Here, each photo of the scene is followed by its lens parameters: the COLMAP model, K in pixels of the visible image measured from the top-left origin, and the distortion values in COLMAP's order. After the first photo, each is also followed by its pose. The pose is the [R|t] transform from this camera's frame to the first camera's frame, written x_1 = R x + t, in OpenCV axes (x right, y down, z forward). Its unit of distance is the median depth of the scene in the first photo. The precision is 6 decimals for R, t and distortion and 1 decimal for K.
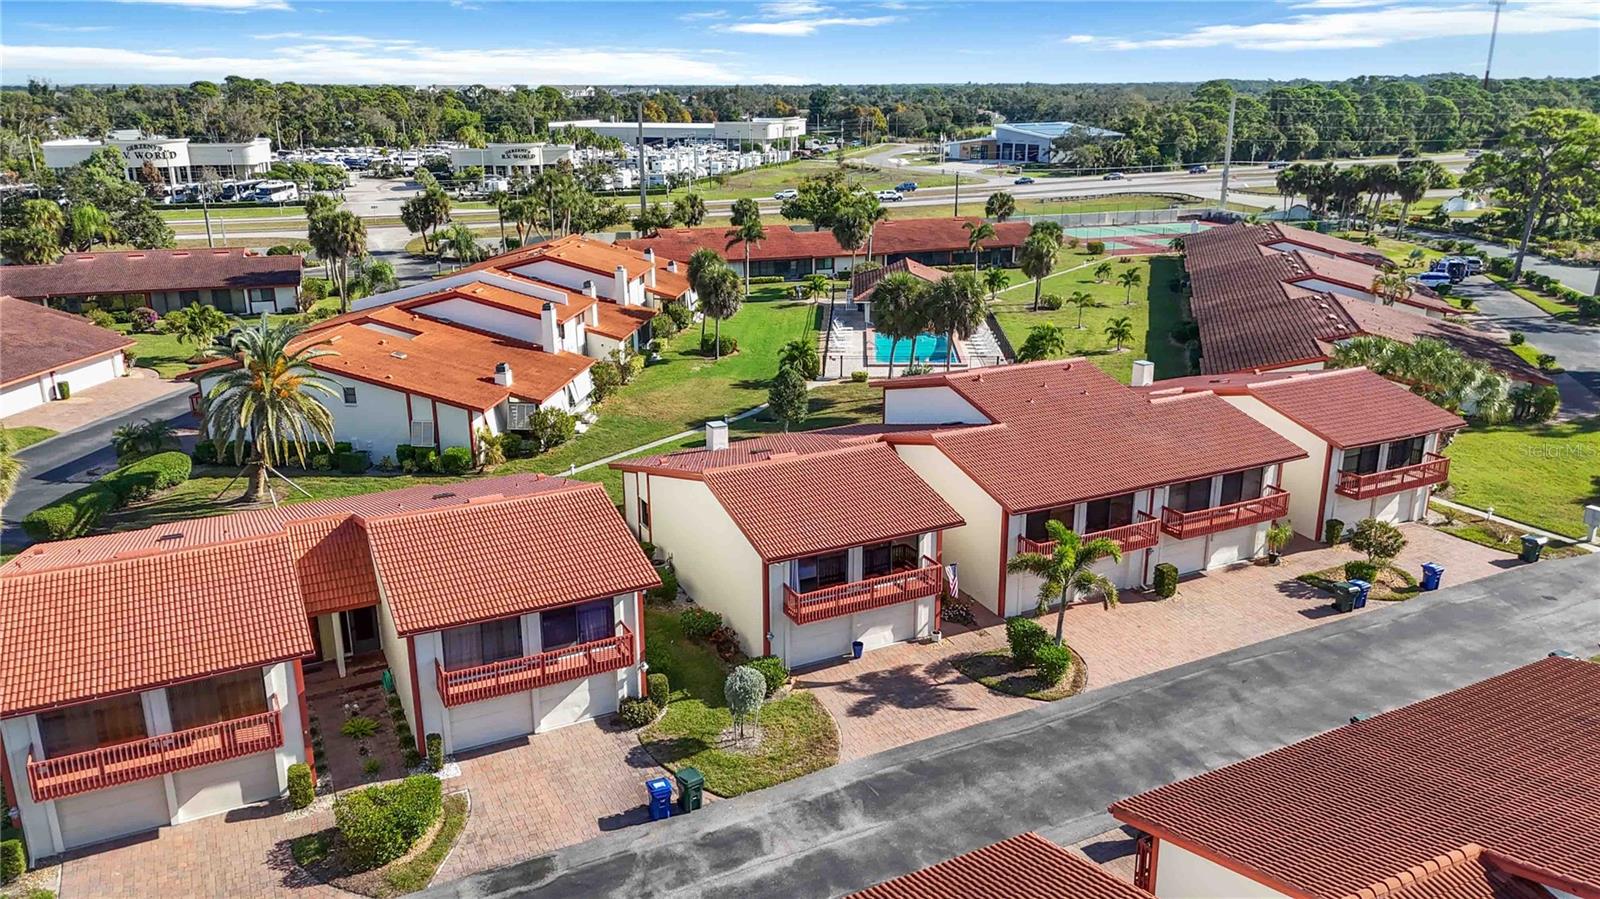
lens RADIAL K [[1181.0, 0, 804.3], [0, 1181.0, 448.9], [0, 0, 1]] dist [0.054375, -0.040119]
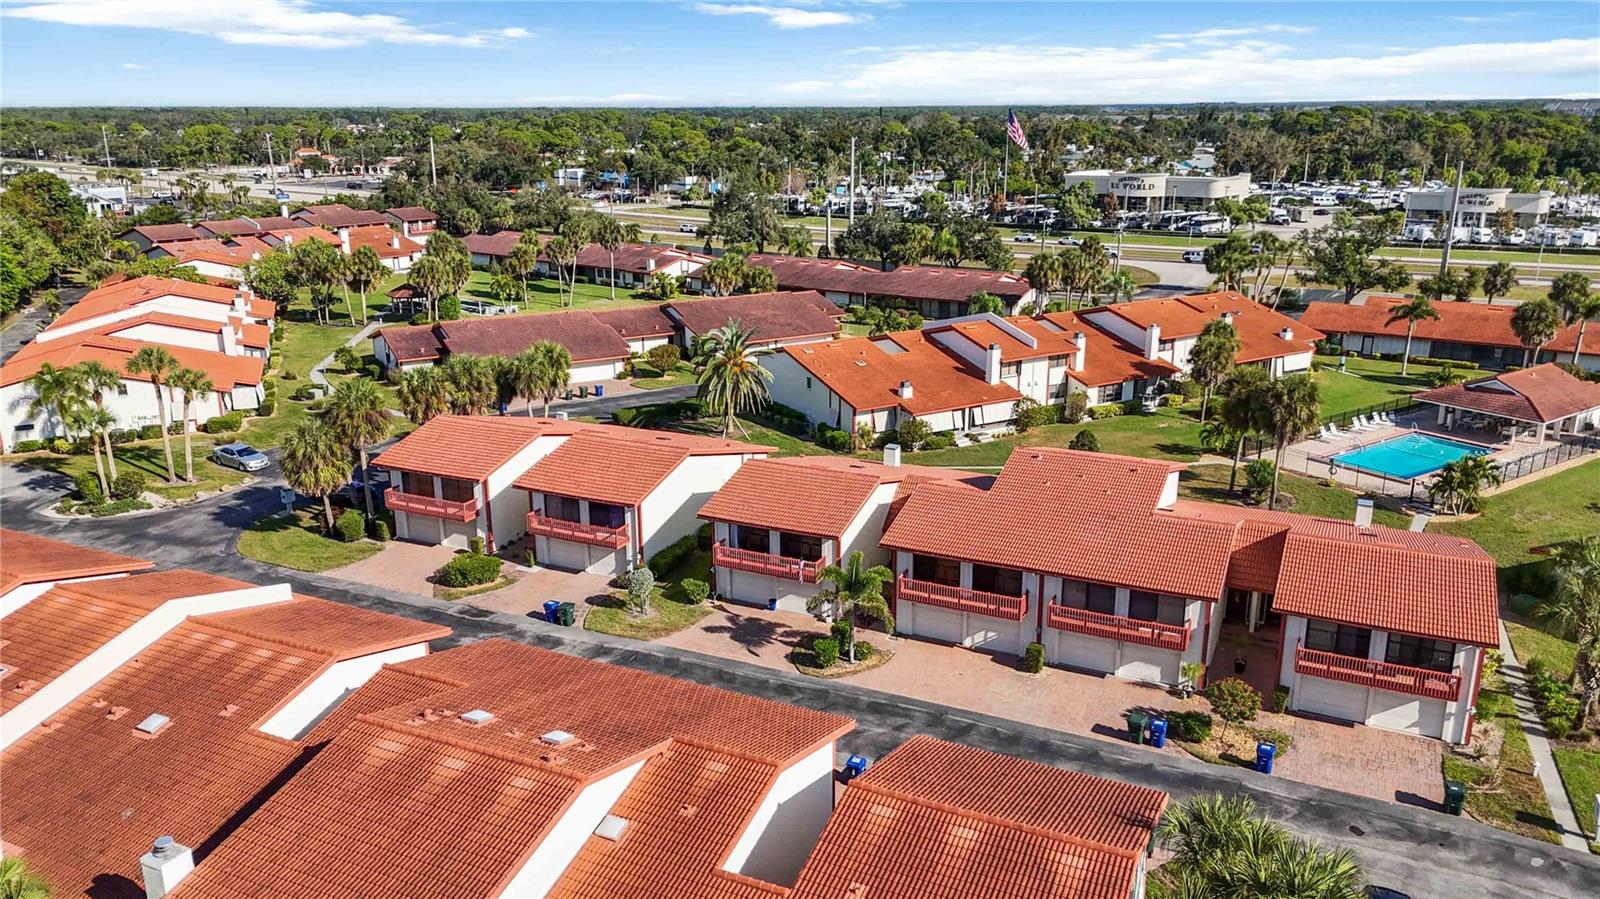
lens RADIAL K [[1181.0, 0, 795.8], [0, 1181.0, 440.3], [0, 0, 1]] dist [0.054375, -0.040119]
pose [[0.599543, 0.216065, -0.770626, 0.883723], [-0.229427, 0.968858, 0.093152, -0.127067], [0.766754, 0.120954, 0.630443, 0.080654]]
